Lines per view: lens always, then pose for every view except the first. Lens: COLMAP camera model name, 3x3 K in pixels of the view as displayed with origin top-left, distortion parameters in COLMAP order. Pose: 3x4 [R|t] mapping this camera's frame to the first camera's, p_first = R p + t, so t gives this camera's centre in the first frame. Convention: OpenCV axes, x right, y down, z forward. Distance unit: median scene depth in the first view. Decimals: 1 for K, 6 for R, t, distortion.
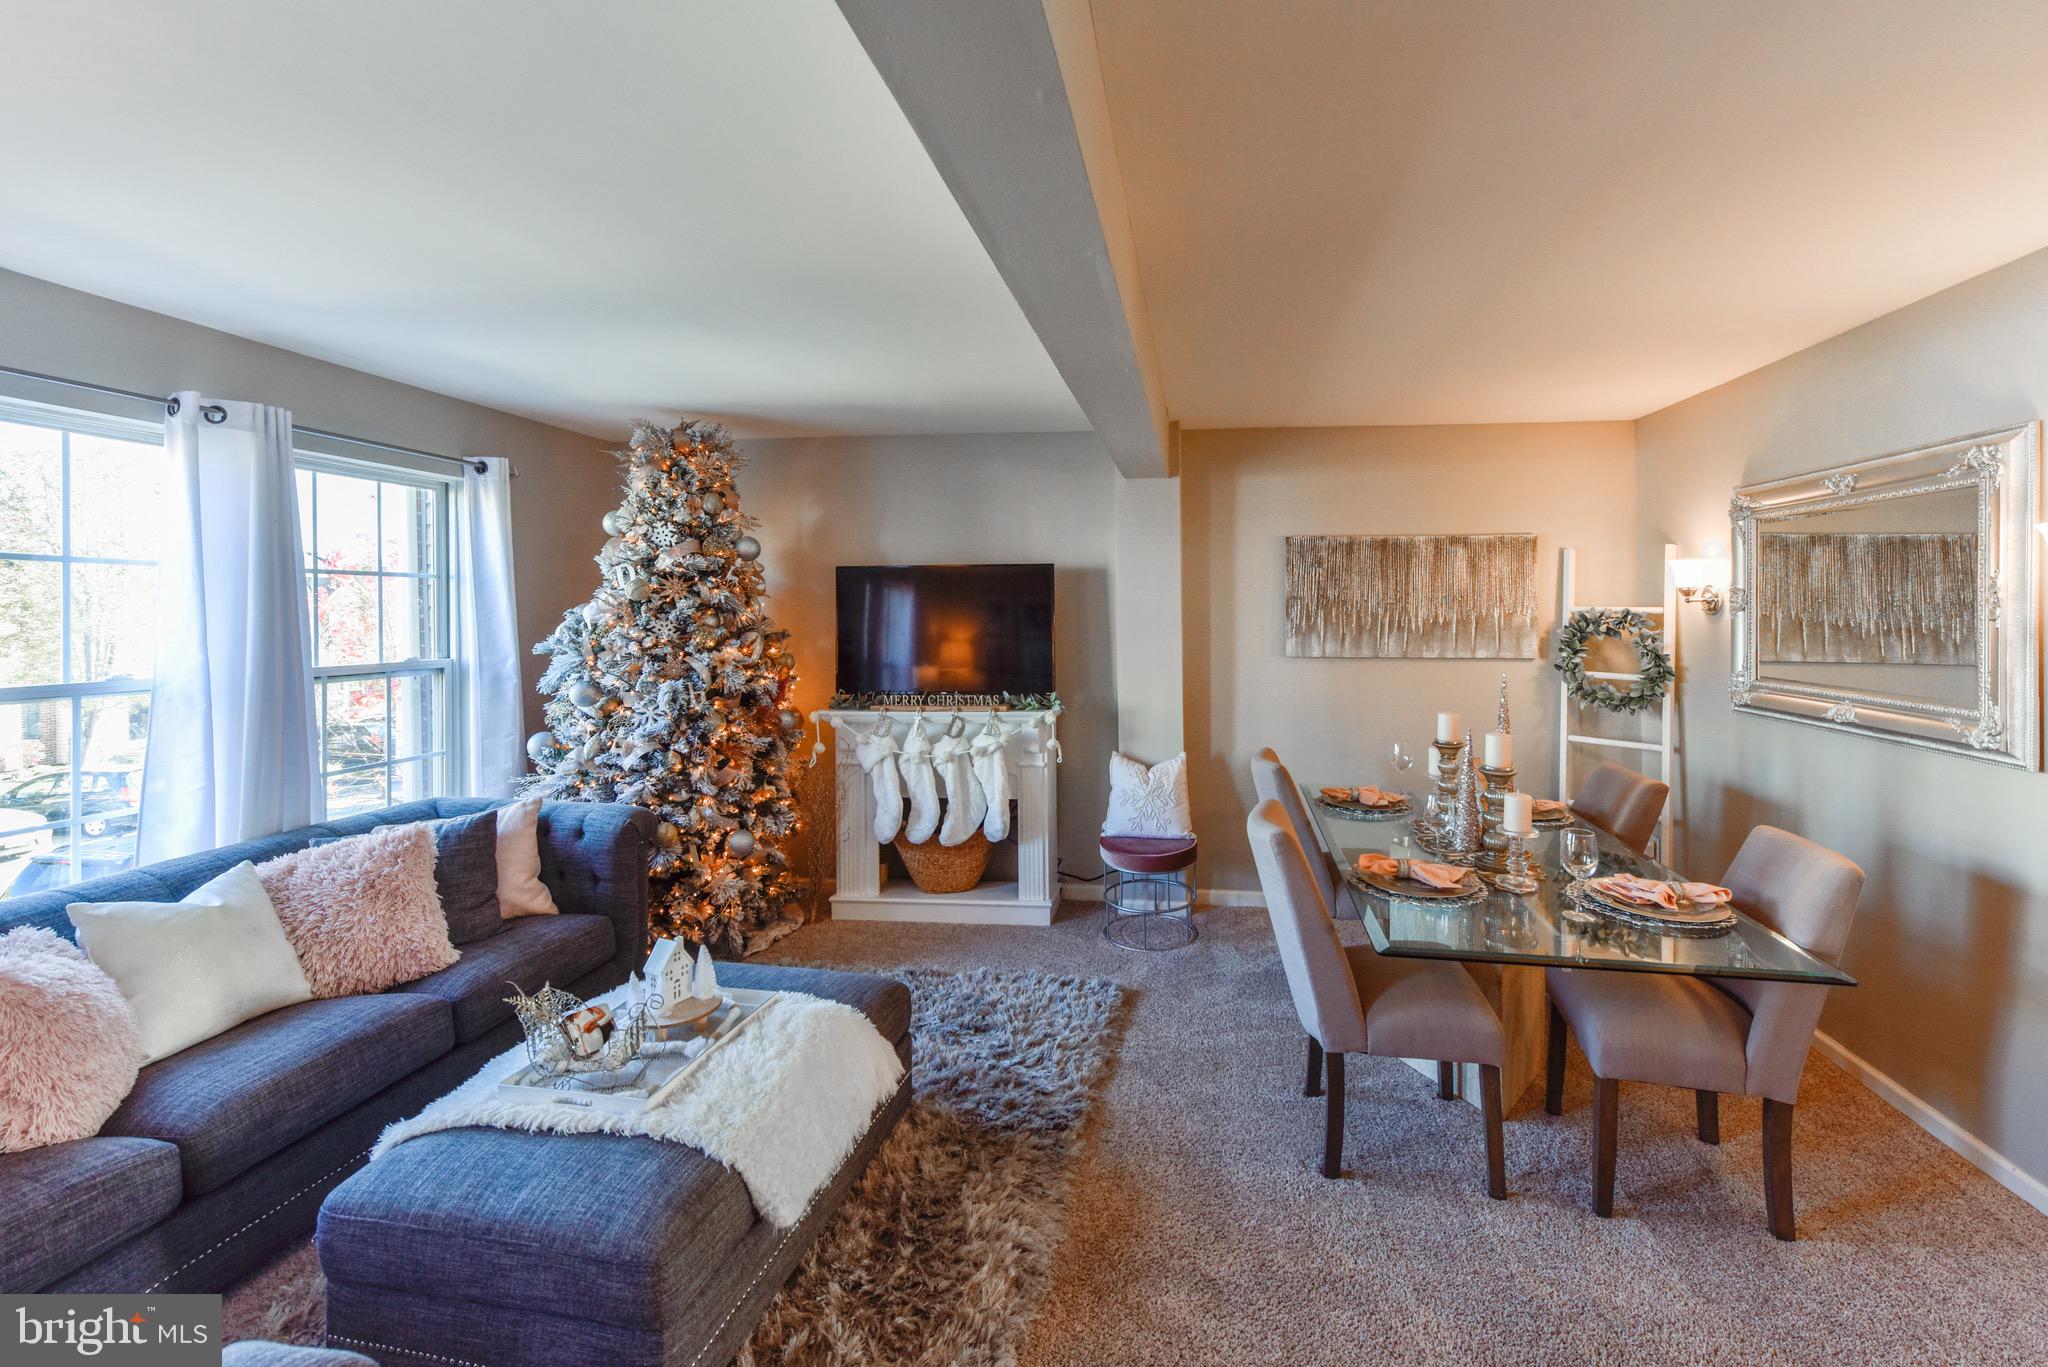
lens RADIAL K [[829.9, 0, 1105.7], [0, 829.9, 632.4], [0, 0, 1]] dist [0.008806, -0.002427]
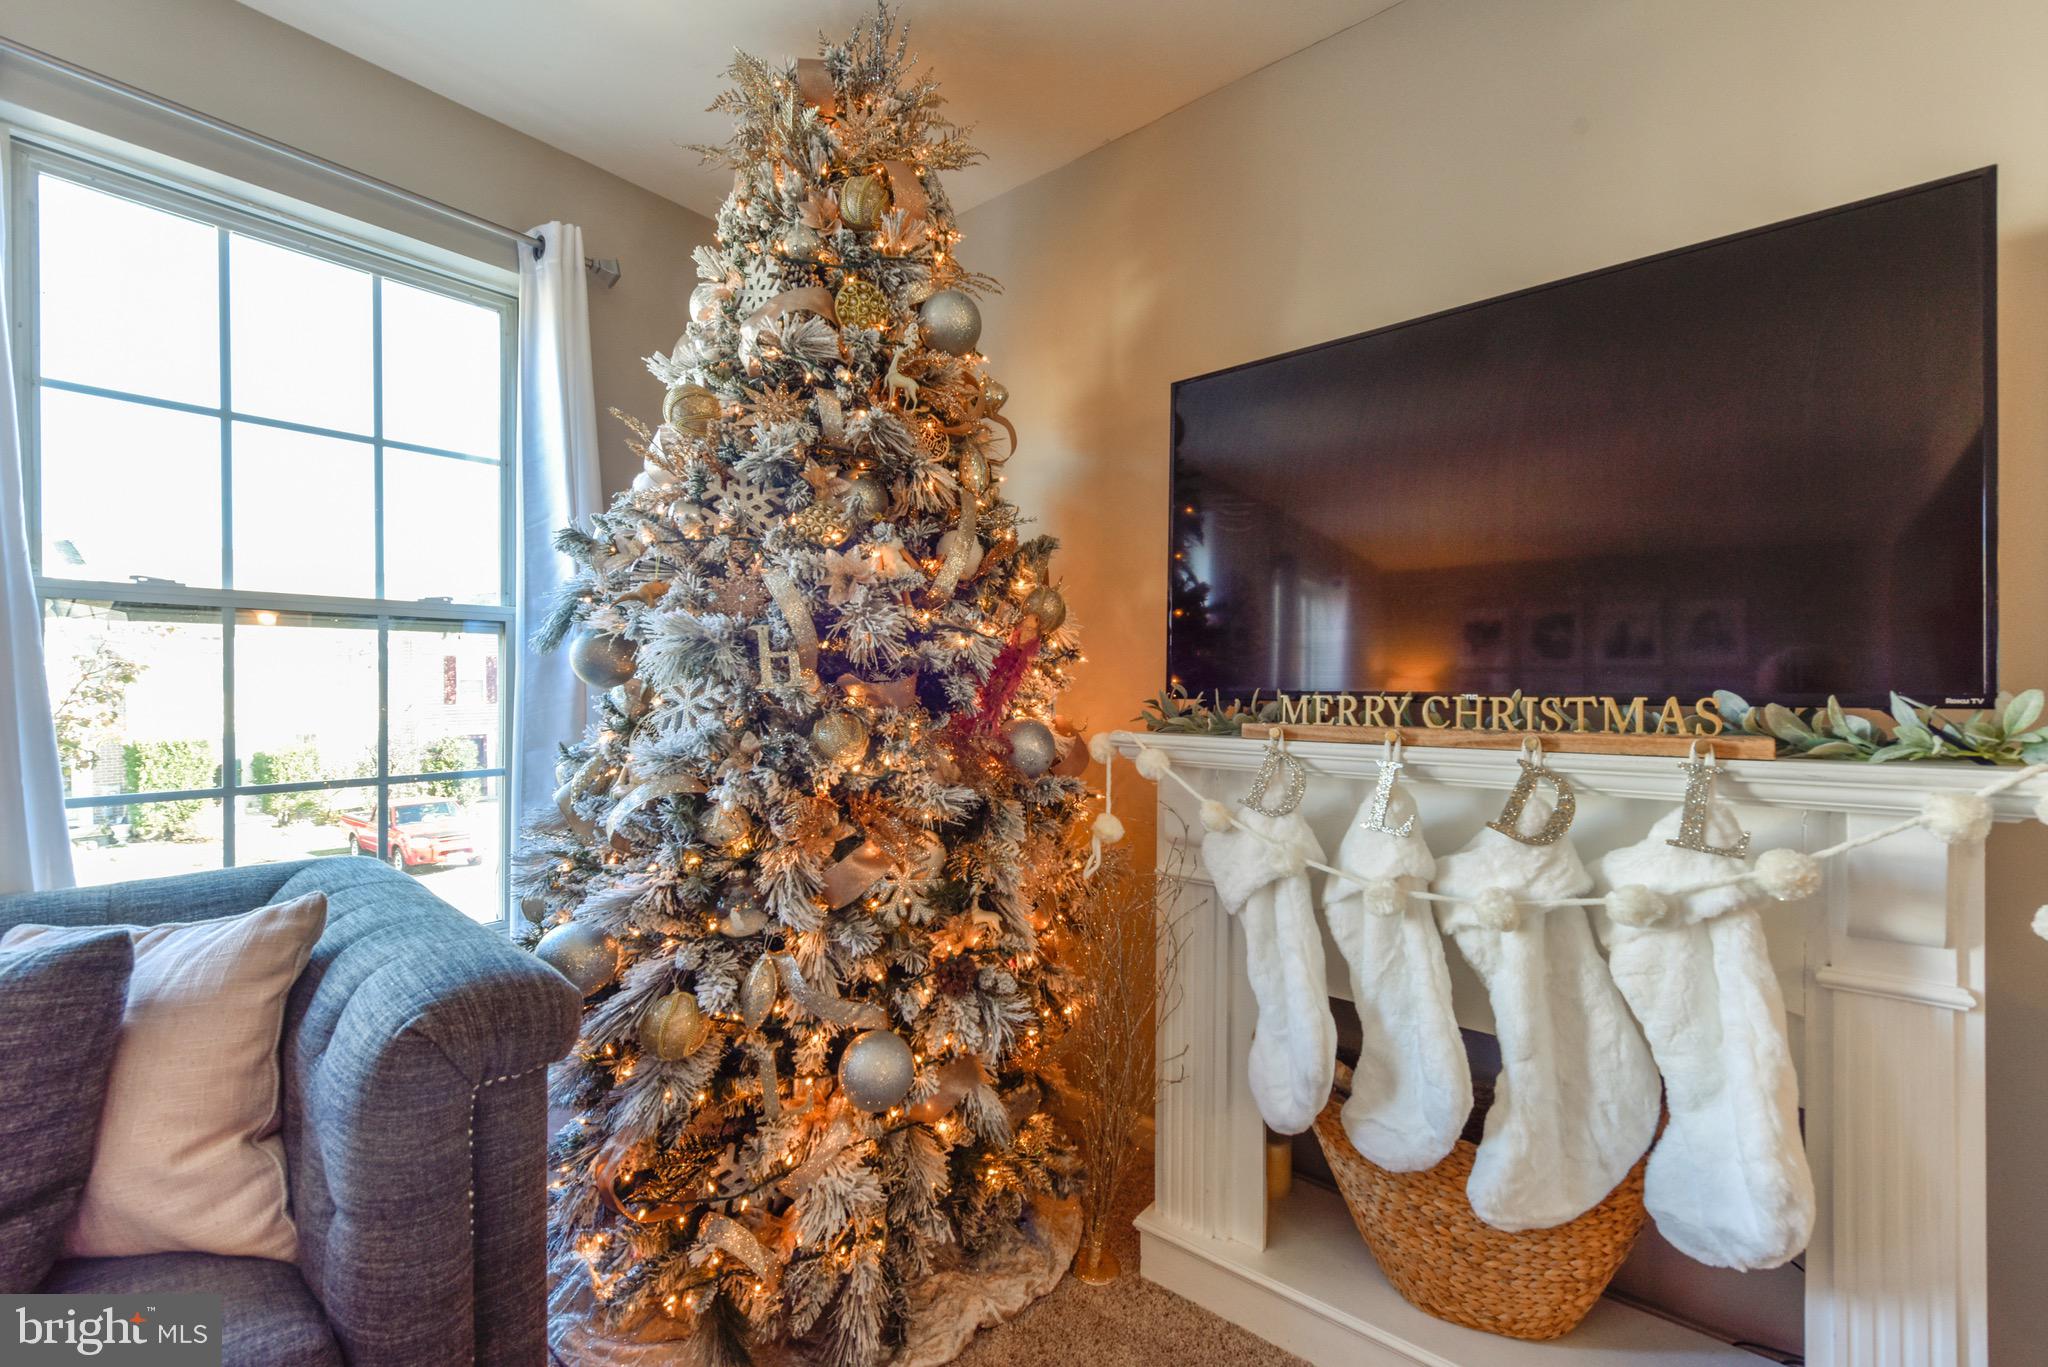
lens RADIAL K [[829.9, 0, 1022.9], [0, 829.9, 685.9], [0, 0, 1]] dist [0.008806, -0.002427]
pose [[0.829434, 0.010118, -0.558513, -0.184469], [-0.016632, 0.999840, -0.006587, 0.085966], [0.558357, 0.014752, 0.829470, 0.736157]]
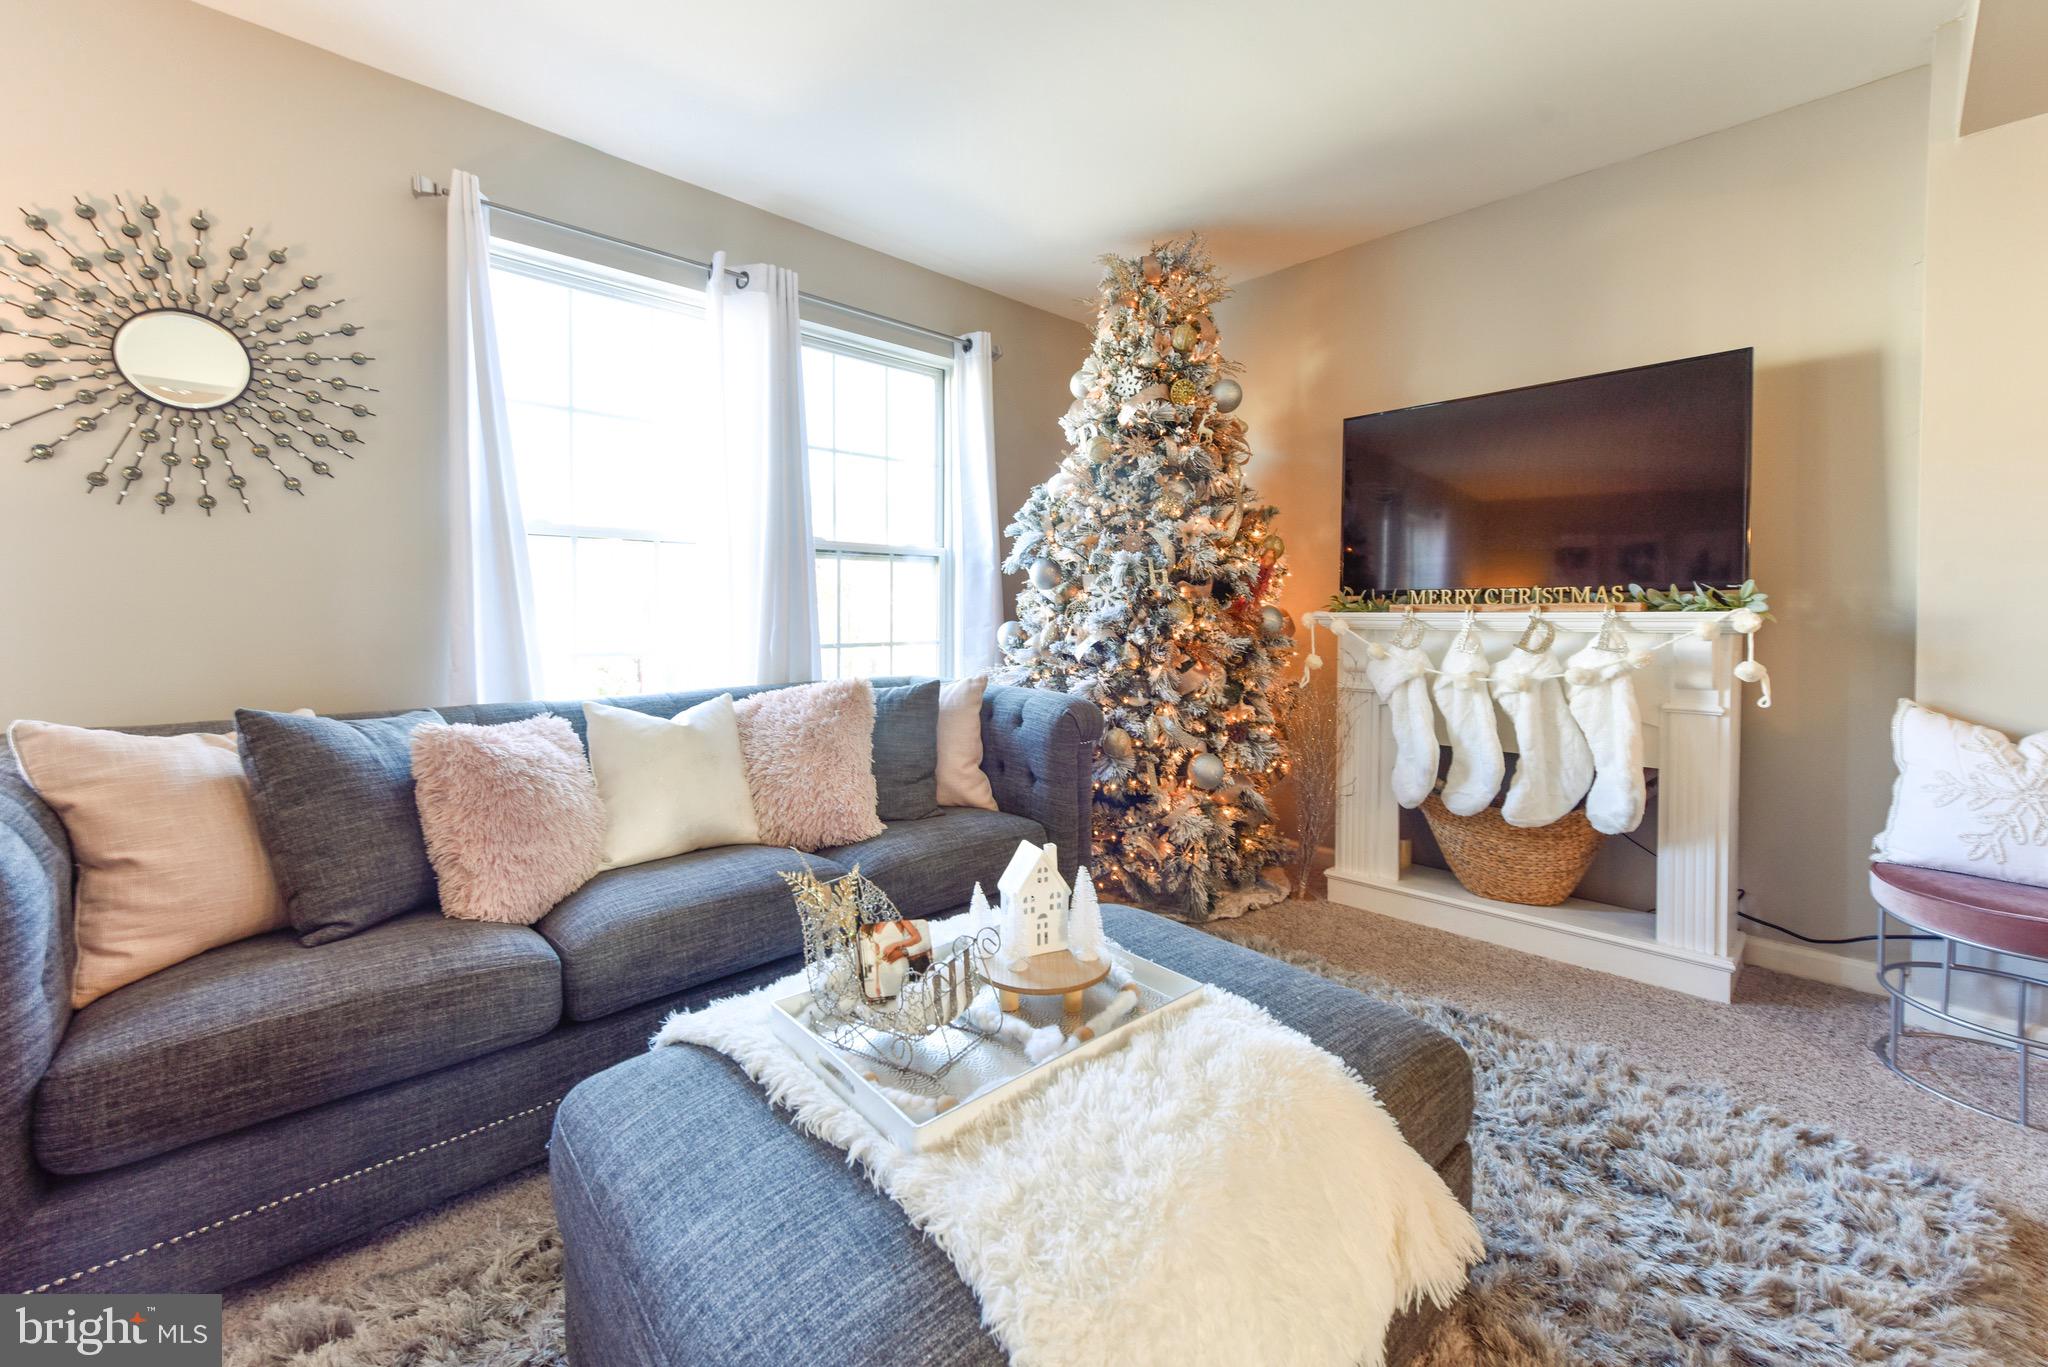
lens RADIAL K [[829.9, 0, 1007.1], [0, 829.9, 630.1], [0, 0, 1]] dist [0.008806, -0.002427]
pose [[0.761789, 0.020712, -0.647494, -0.088041], [-0.015044, 0.999785, 0.014280, 0.117240], [0.647651, -0.001138, 0.761936, 0.302443]]
